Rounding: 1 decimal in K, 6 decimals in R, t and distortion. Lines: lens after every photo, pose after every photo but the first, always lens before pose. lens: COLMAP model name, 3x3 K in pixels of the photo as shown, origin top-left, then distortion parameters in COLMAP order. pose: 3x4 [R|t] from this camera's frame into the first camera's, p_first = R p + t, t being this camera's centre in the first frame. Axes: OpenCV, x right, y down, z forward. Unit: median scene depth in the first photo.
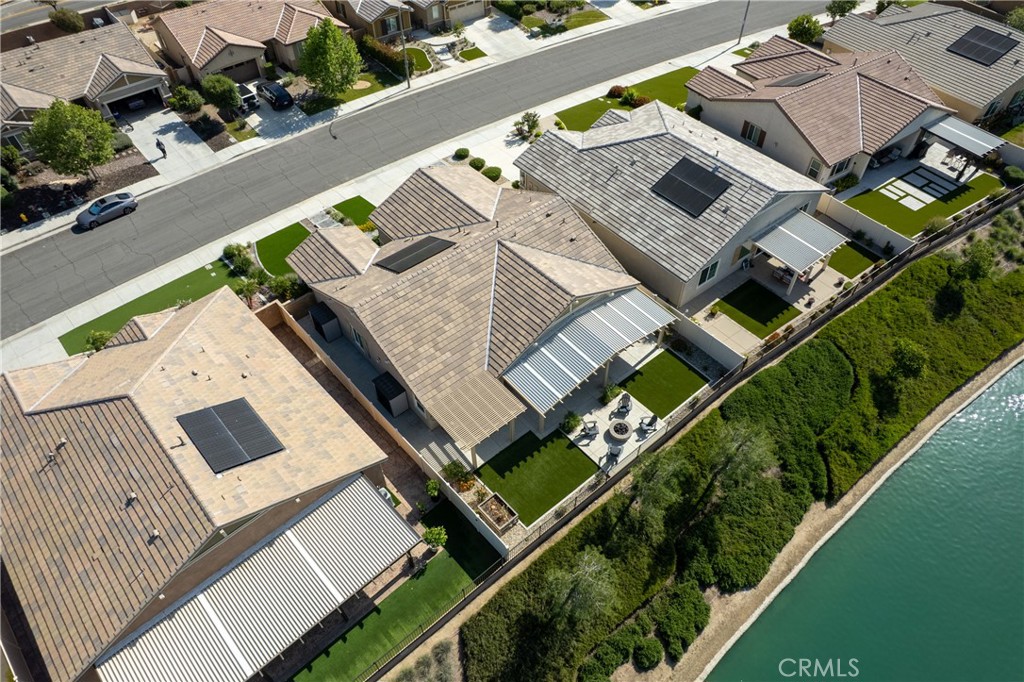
lens RADIAL K [[654.2, 0, 509.3], [0, 654.2, 346.3], [0, 0, 1]] dist [-0.075913, 0.069216]
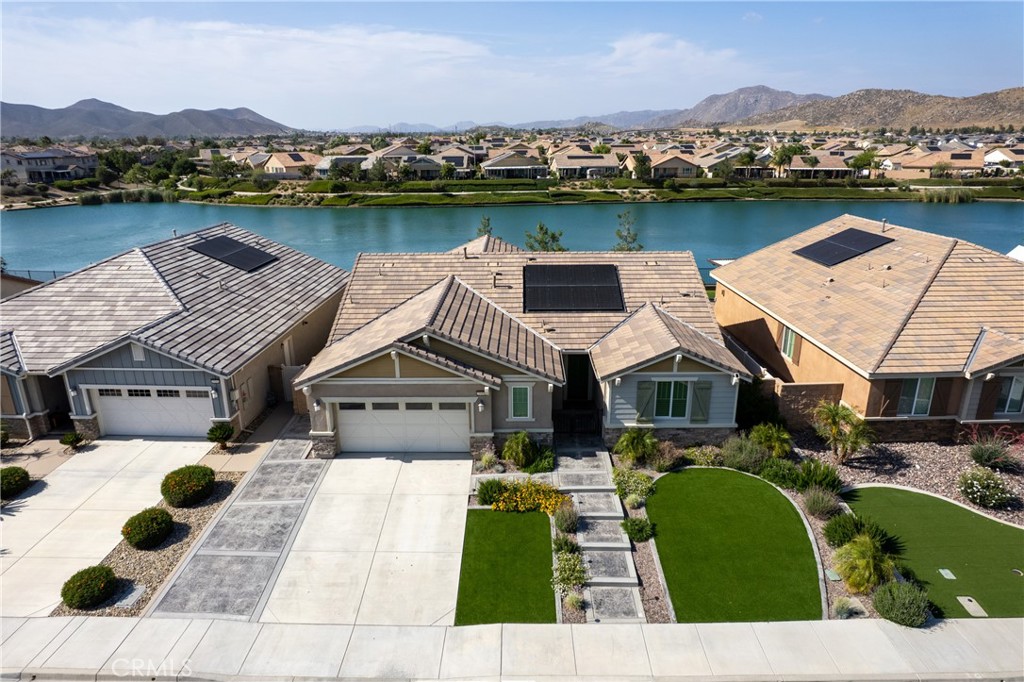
lens RADIAL K [[654.2, 0, 509.3], [0, 654.2, 346.3], [0, 0, 1]] dist [-0.075913, 0.069216]
pose [[-0.751131, -0.185983, 0.633413, -0.531454], [0.504724, 0.456656, 0.732611, -0.637478], [-0.425505, 0.869986, -0.249138, 1.205955]]
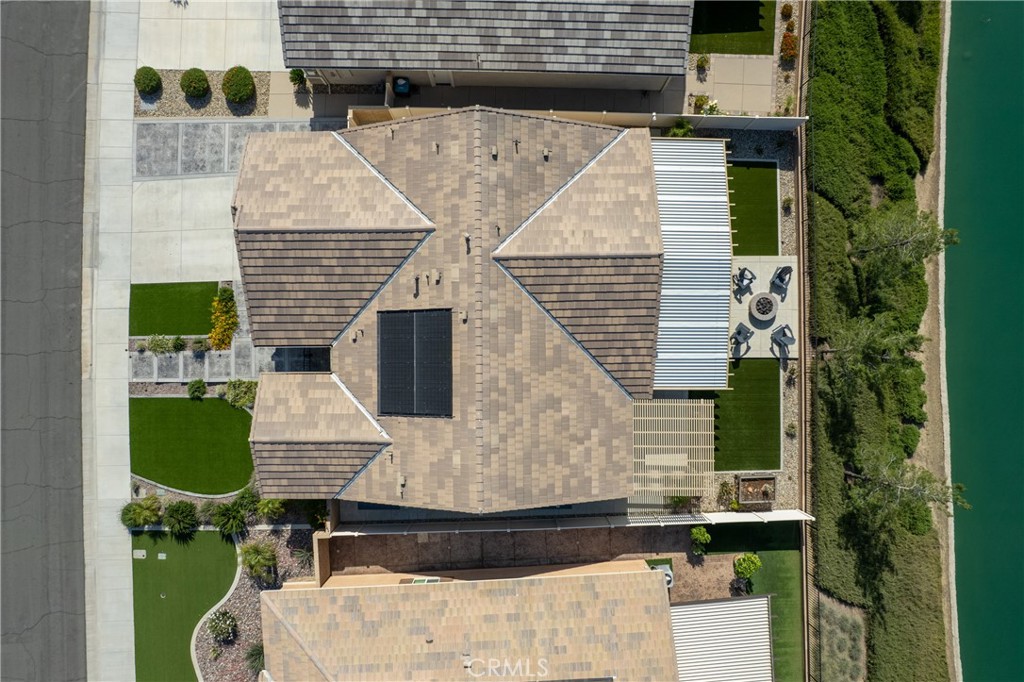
lens RADIAL K [[654.2, 0, 509.3], [0, 654.2, 346.3], [0, 0, 1]] dist [-0.075913, 0.069216]
pose [[0.639694, -0.768417, 0.018100, -0.080161], [0.569582, 0.489716, 0.660117, -0.502464], [-0.516109, -0.411964, 0.750944, 0.448154]]
